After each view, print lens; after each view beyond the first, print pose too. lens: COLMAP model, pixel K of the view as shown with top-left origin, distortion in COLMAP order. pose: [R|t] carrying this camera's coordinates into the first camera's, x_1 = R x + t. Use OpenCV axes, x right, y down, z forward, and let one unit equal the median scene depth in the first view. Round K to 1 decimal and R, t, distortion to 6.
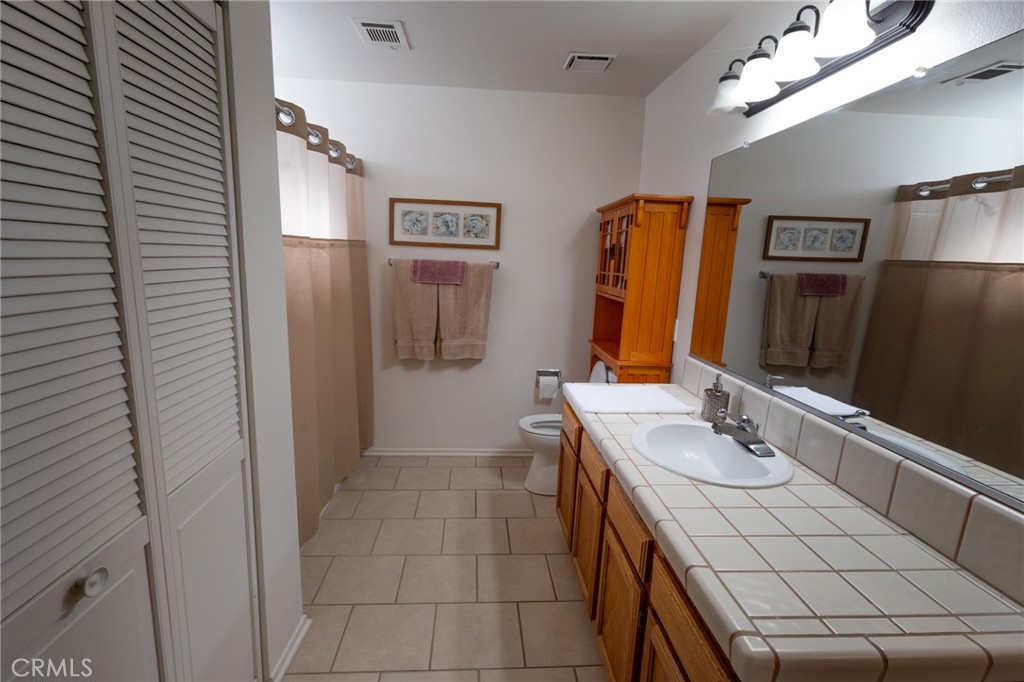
lens RADIAL K [[495.7, 0, 501.6], [0, 495.7, 342.9], [0, 0, 1]] dist [0.011530, -0.000274]
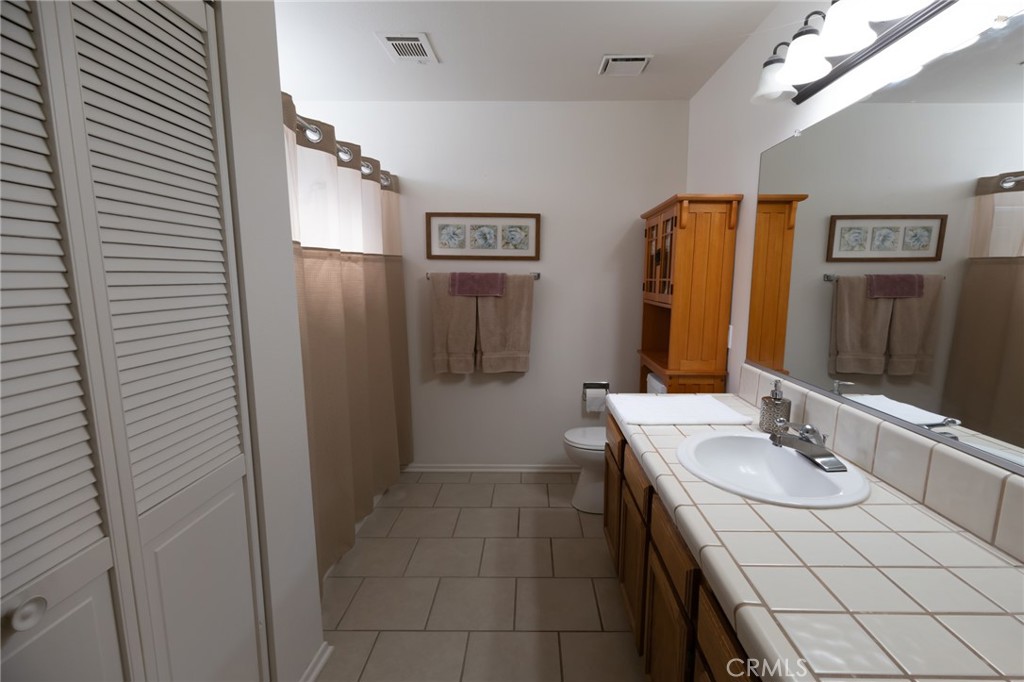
lens RADIAL K [[468.9, 0, 524.0], [0, 468.9, 346.0], [0, 0, 1]] dist [0.009295, -0.000369]
pose [[0.994335, -0.029783, -0.102031, 0.059607], [0.025663, 0.998811, -0.041452, 0.021628], [0.103145, 0.038598, 0.993917, 0.085890]]
